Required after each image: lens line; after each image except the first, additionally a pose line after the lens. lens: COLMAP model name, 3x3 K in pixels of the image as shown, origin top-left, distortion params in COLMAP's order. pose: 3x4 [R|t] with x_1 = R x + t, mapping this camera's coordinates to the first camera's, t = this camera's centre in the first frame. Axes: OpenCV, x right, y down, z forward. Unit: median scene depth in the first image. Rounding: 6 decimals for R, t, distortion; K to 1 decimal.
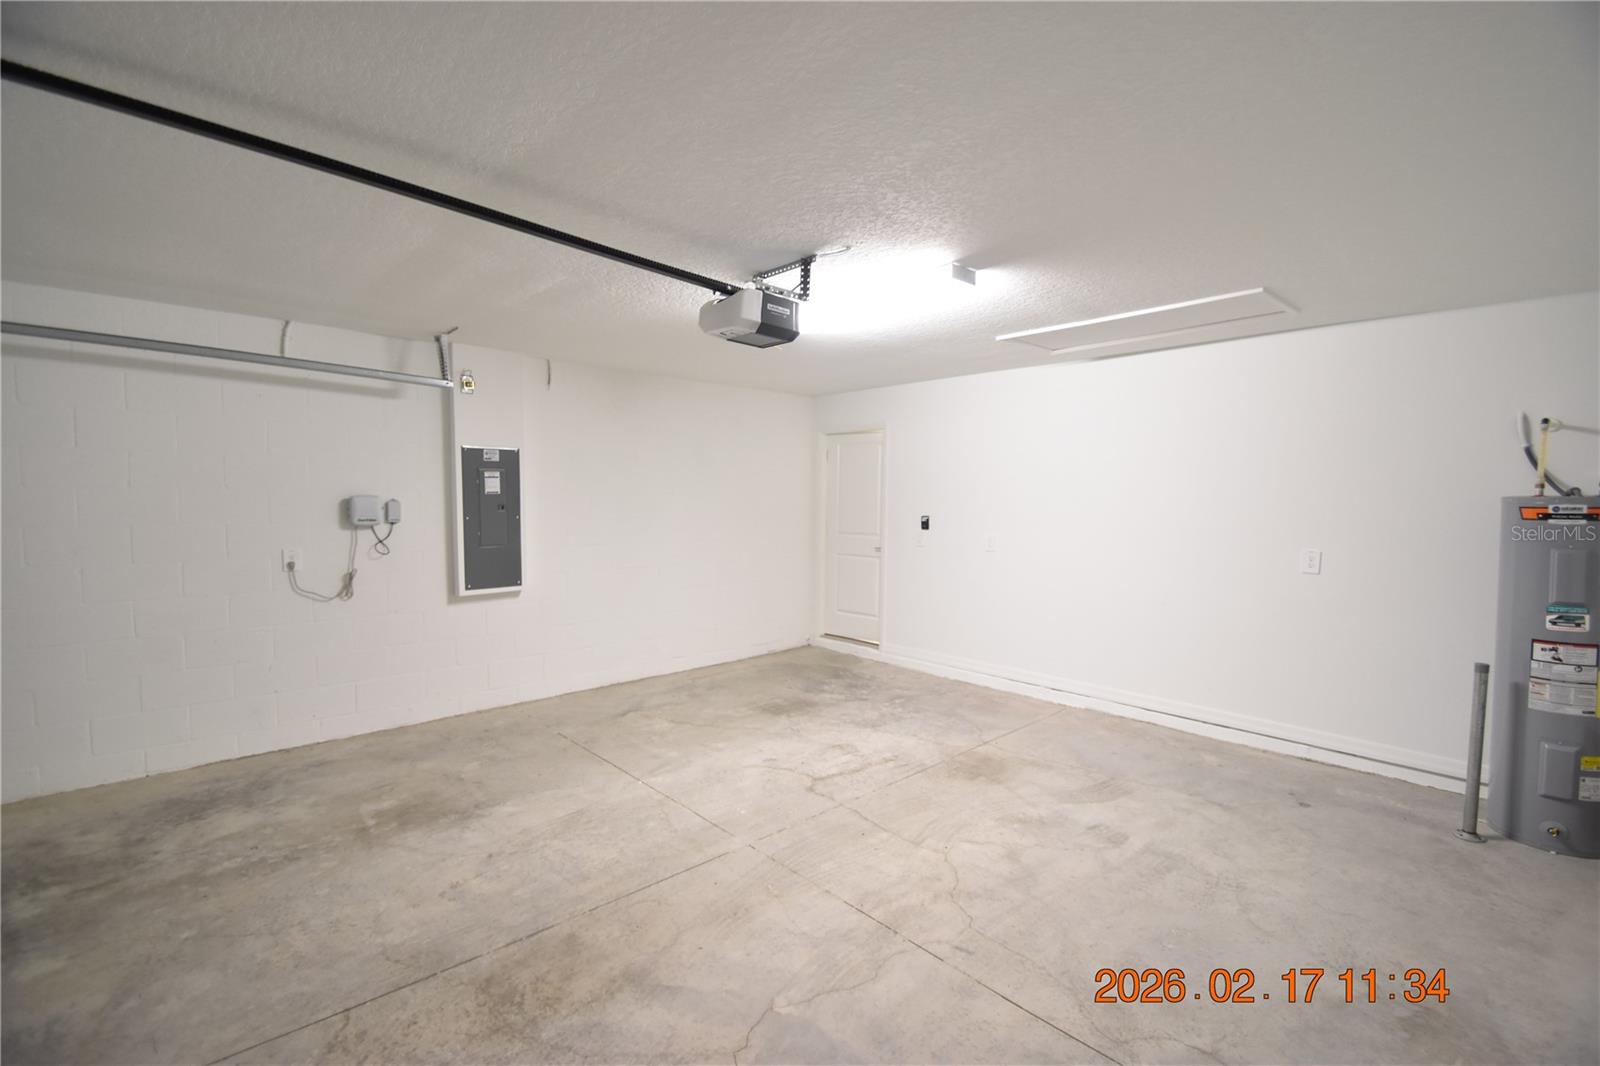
lens RADIAL K [[701.3, 0, 797.2], [0, 701.3, 539.5], [0, 0, 1]] dist [0.016347, -0.019261]
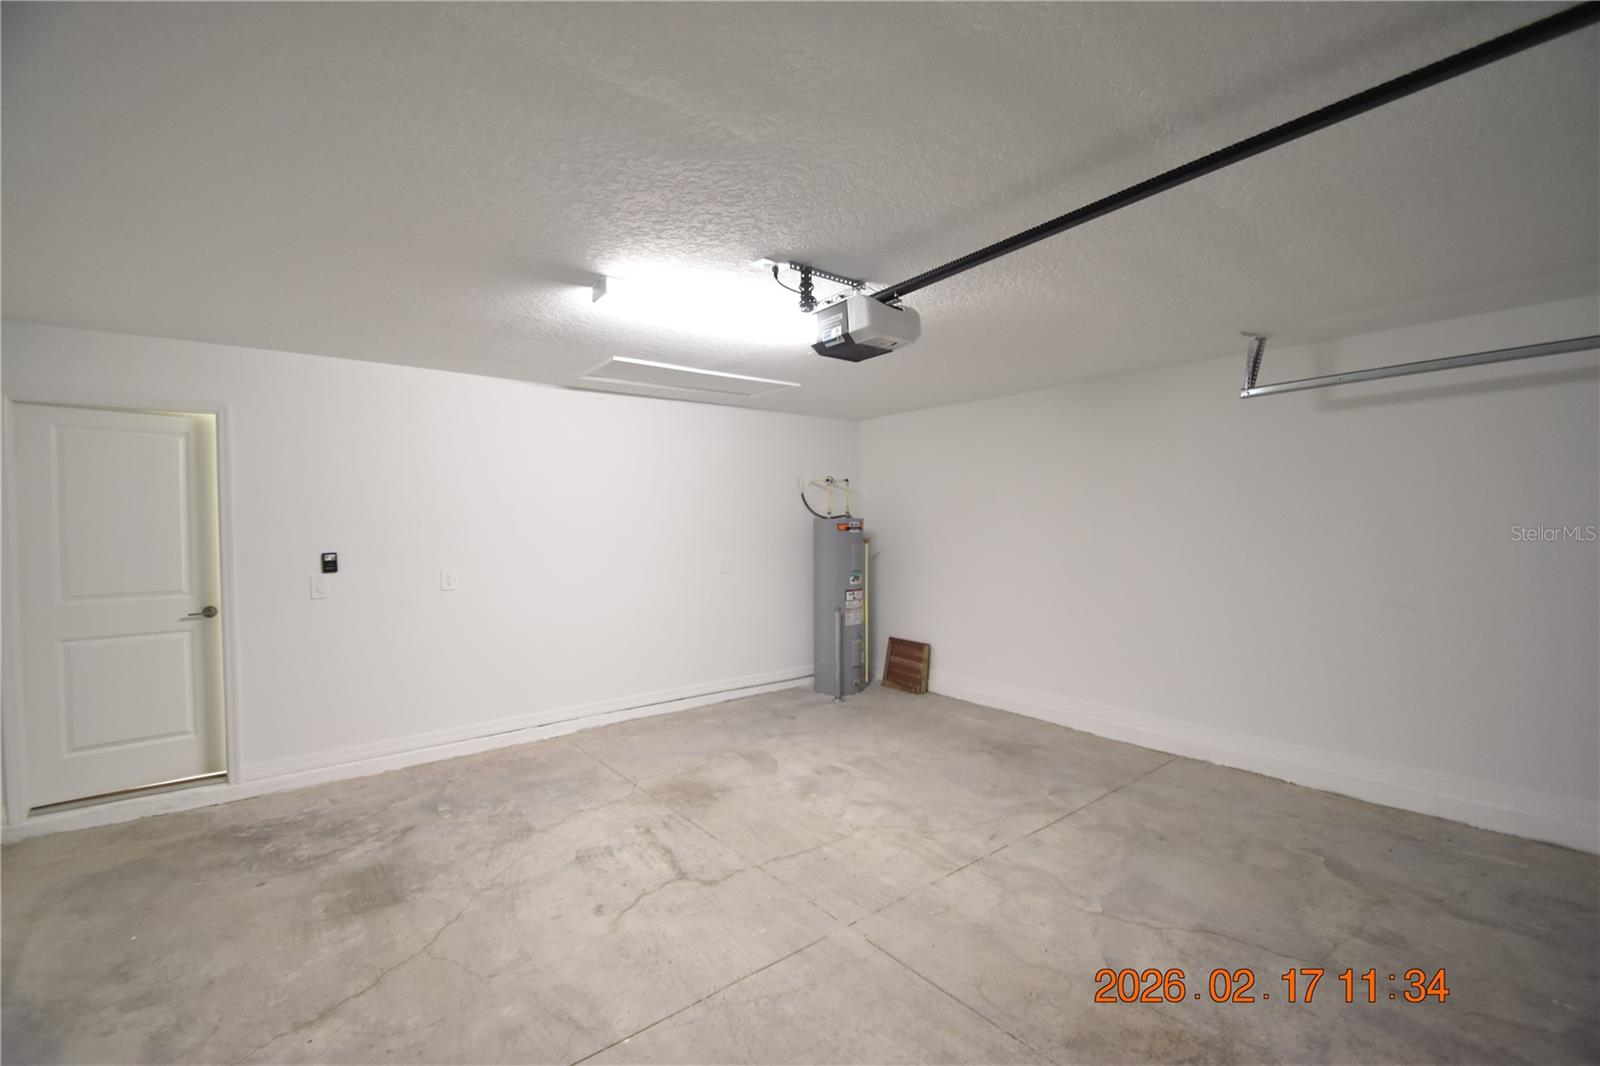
lens RADIAL K [[701.3, 0, 797.2], [0, 701.3, 539.5], [0, 0, 1]] dist [0.016347, -0.019261]
pose [[0.059518, -0.034712, 0.997623, -0.701474], [0.068030, 0.997213, 0.030639, -0.053879], [-0.995906, 0.066045, 0.061714, 0.745027]]
